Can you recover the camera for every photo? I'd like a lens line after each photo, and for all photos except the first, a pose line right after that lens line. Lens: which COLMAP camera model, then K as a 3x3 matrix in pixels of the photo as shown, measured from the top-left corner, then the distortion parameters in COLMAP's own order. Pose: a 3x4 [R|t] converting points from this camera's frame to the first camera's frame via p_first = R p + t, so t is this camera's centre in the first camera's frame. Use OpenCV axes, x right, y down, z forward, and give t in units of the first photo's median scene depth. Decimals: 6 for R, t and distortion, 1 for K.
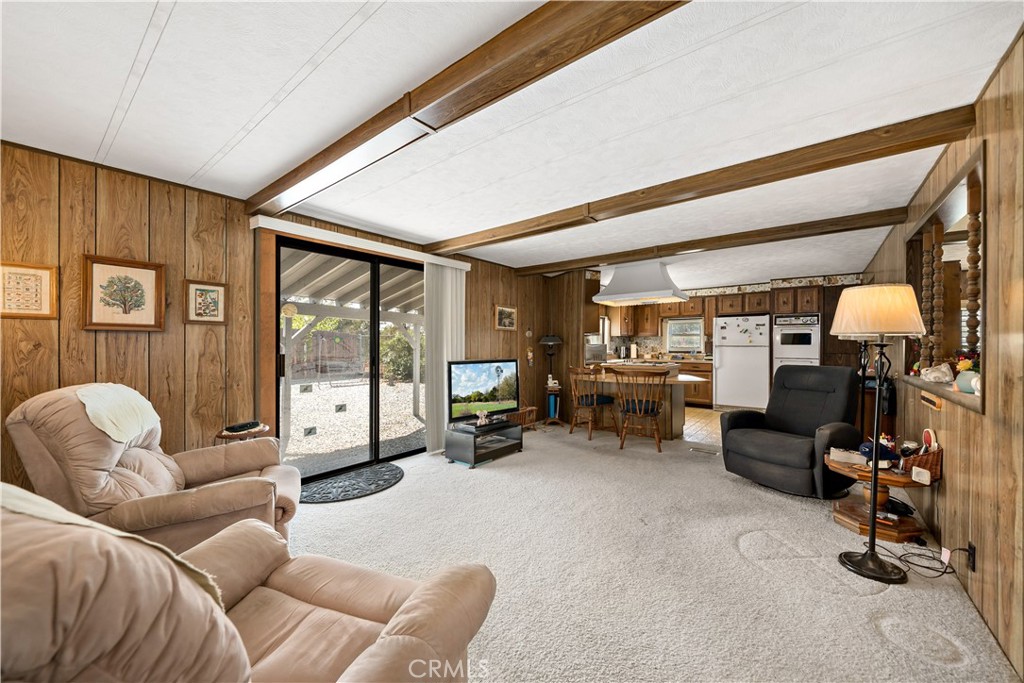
lens RADIAL K [[382.2, 0, 505.1], [0, 382.2, 350.2], [0, 0, 1]] dist [-0.004535, -0.000520]
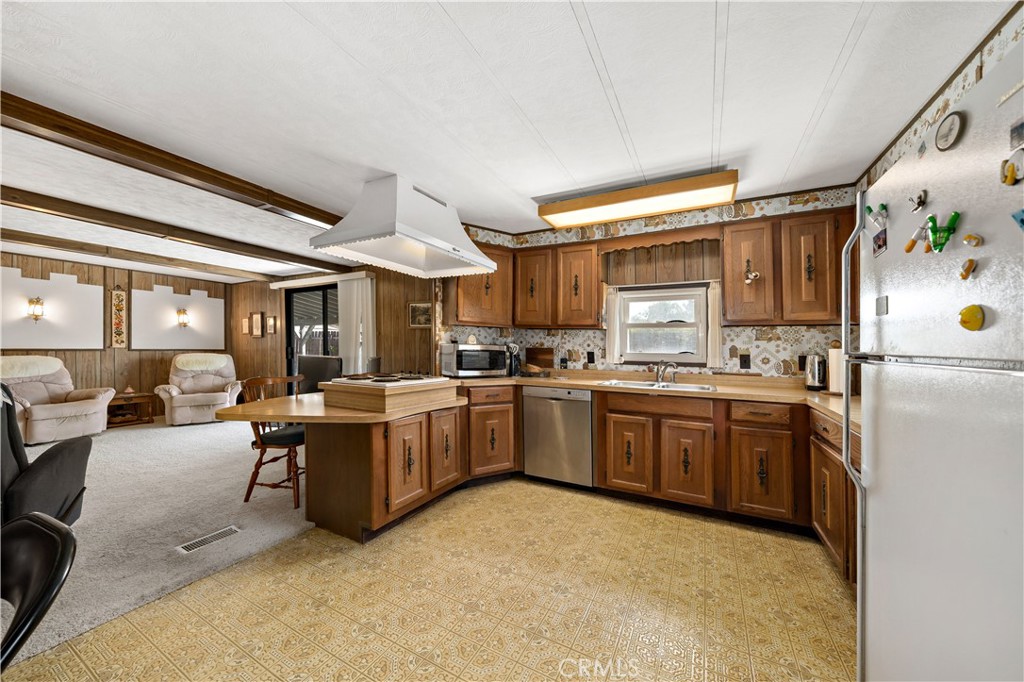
lens RADIAL K [[356.2, 0, 519.4], [0, 356.2, 351.8], [0, 0, 1]] dist [-0.006927, 0.000163]
pose [[0.204832, 0.015009, -0.978682, 0.712895], [-0.028602, 0.999547, 0.009342, -0.009581], [0.978379, 0.026079, 0.205169, 0.857551]]
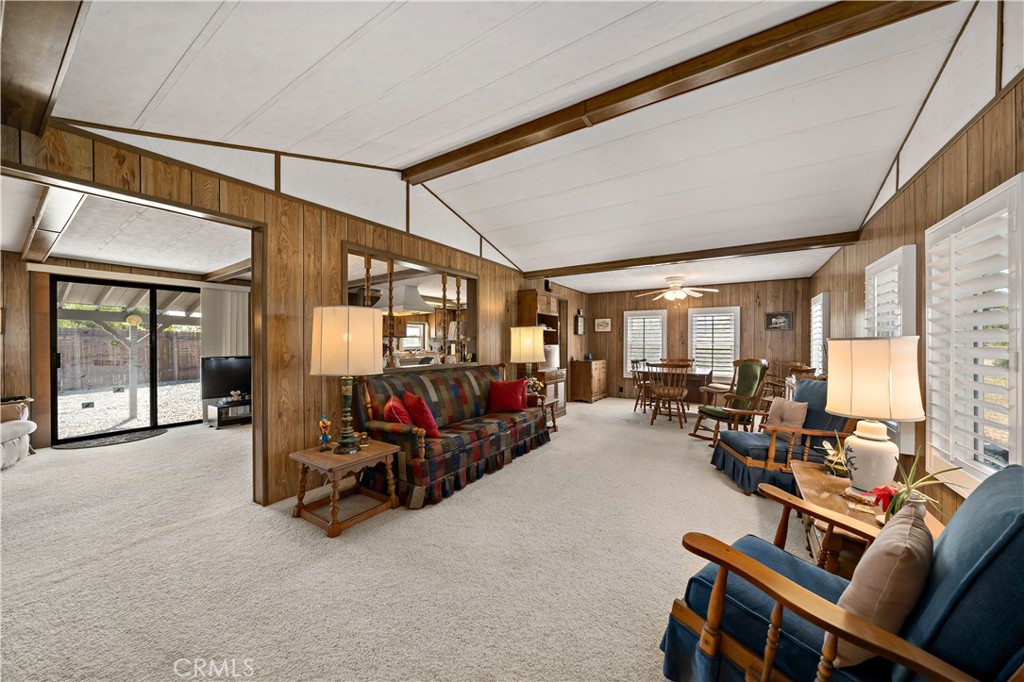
lens RADIAL K [[356.2, 0, 513.7], [0, 356.2, 345.9], [0, 0, 1]] dist [-0.006927, 0.000163]
pose [[0.996374, -0.009786, 0.084513, 0.546202], [0.010756, 0.999881, -0.011029, 0.008601], [-0.084395, 0.011898, 0.996361, -0.266279]]
